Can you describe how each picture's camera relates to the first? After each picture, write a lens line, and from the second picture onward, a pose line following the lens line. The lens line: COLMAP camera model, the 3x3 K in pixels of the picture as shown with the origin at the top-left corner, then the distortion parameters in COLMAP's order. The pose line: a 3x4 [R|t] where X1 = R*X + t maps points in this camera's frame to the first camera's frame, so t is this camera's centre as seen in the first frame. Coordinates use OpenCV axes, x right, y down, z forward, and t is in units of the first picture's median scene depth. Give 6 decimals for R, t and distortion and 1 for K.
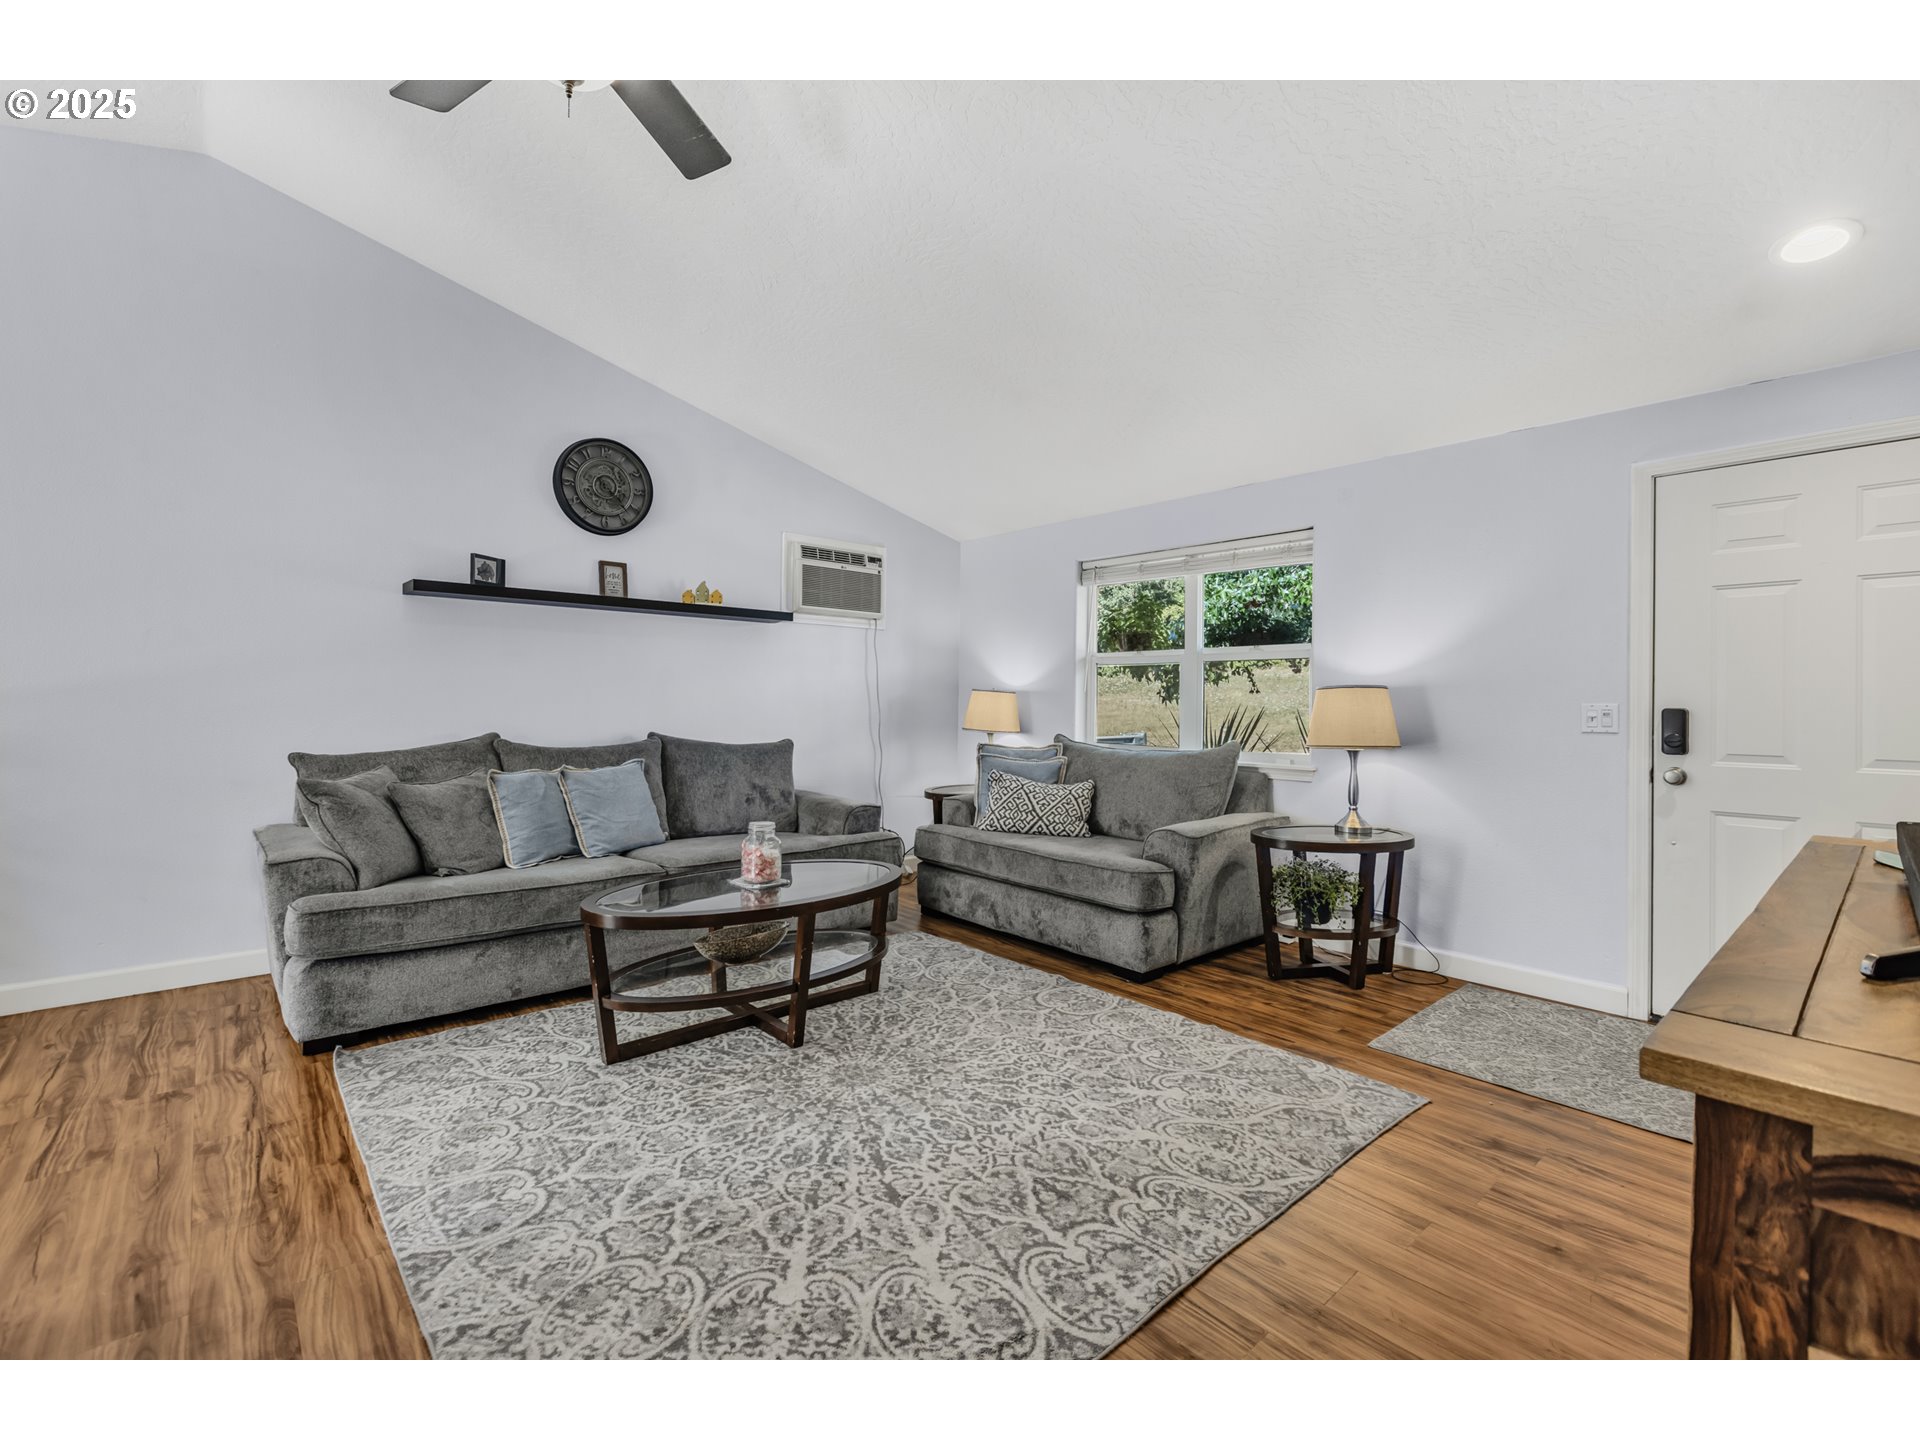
lens RADIAL K [[844.5, 0, 941.1], [0, 844.5, 690.0], [0, 0, 1]] dist [-0.000100, -0.000025]
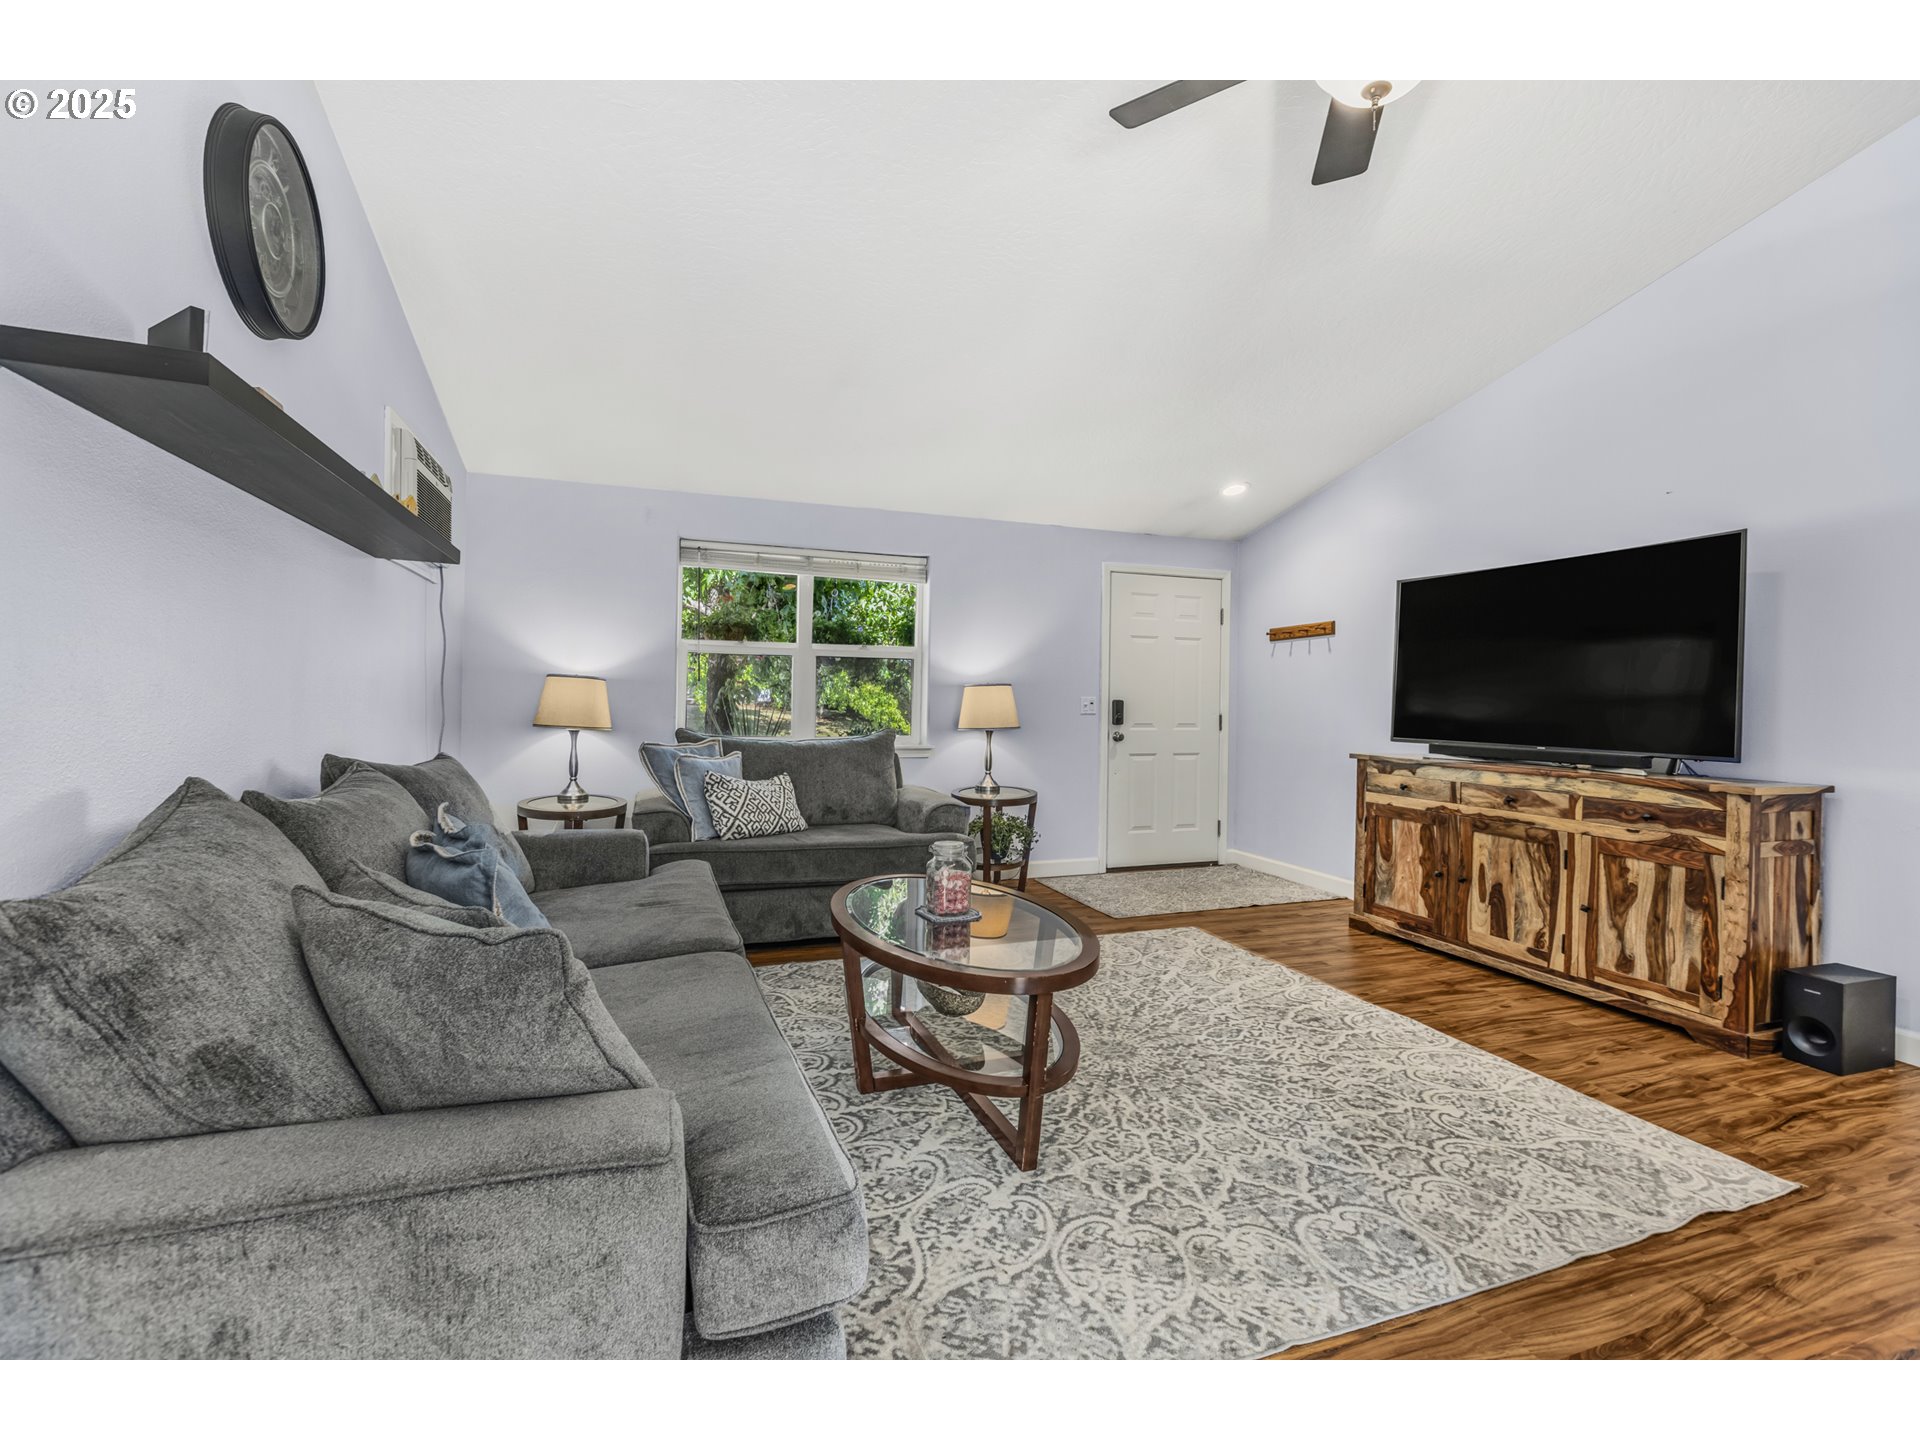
lens RADIAL K [[844.5, 0, 939.6], [0, 844.5, 708.3], [0, 0, 1]] dist [-0.000100, -0.000025]
pose [[0.363906, -0.015364, 0.931309, -1.015034], [-0.026200, 0.999299, 0.026723, 0.001186], [-0.931067, -0.034125, 0.363248, 0.720571]]
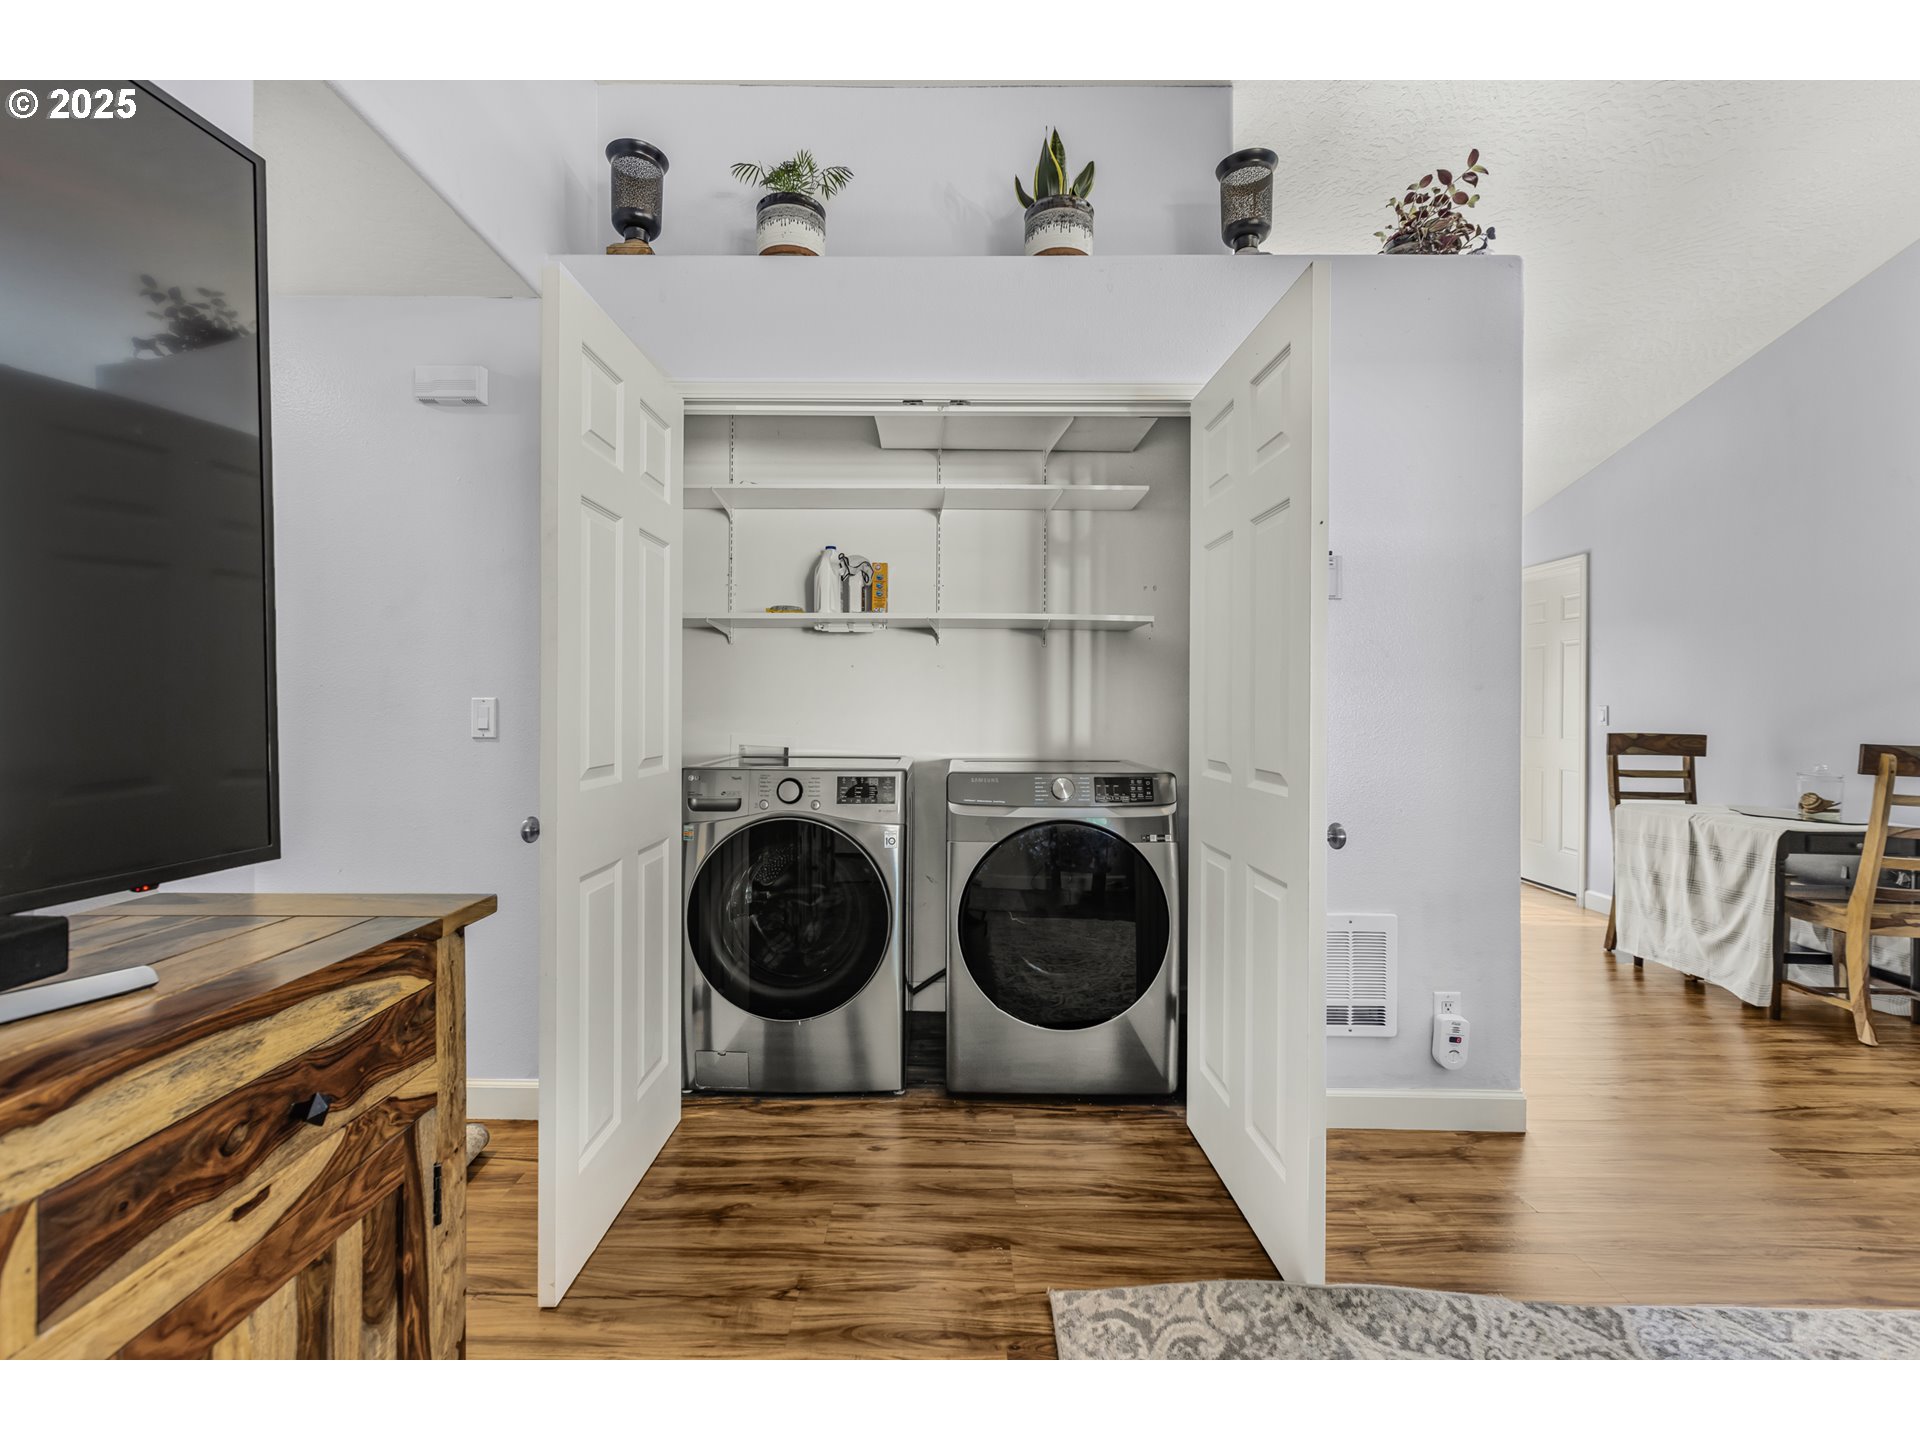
lens RADIAL K [[844.5, 0, 946.9], [0, 844.5, 708.2], [0, 0, 1]] dist [-0.000100, -0.000025]
pose [[-0.662407, -0.011172, -0.749061, 0.328108], [-0.001694, 0.999909, -0.013416, 0.011592], [0.749142, -0.007618, -0.662365, 0.622170]]
